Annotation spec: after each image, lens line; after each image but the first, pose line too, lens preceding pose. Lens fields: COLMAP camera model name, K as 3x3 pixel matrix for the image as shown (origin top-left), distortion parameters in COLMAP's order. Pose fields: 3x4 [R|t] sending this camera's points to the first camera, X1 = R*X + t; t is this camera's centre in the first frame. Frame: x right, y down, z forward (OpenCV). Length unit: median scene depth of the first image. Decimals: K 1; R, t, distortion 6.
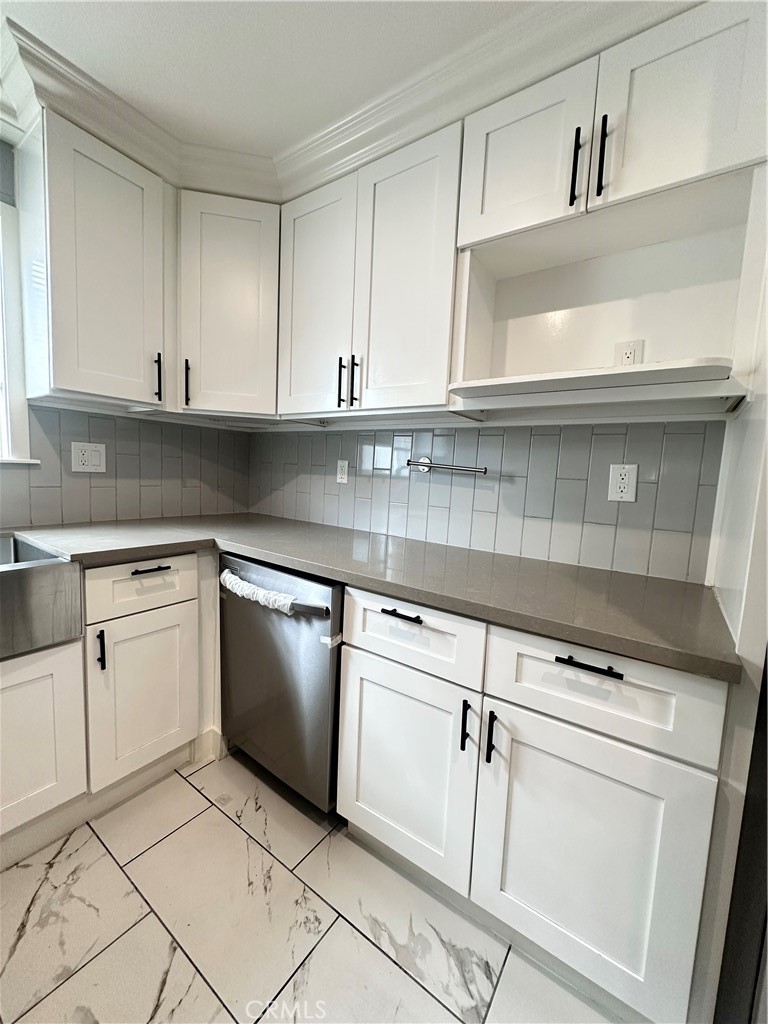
lens RADIAL K [[410.6, 0, 383.3], [0, 410.6, 511.0], [0, 0, 1]] dist [-0.001442, 0.000202]
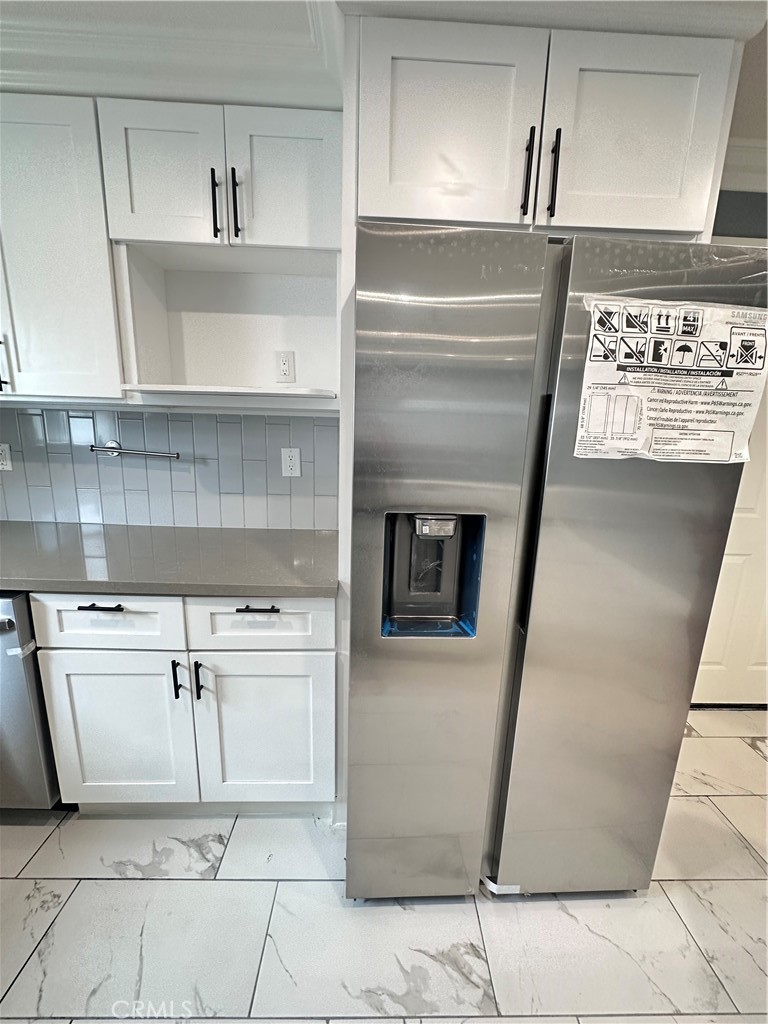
lens RADIAL K [[410.6, 0, 385.8], [0, 410.6, 512.9], [0, 0, 1]] dist [-0.001442, 0.000202]
pose [[0.803702, -0.141872, 0.577872, 0.058154], [0.063042, 0.985996, 0.154392, -0.116196], [-0.591683, -0.087655, 0.801391, -0.300420]]
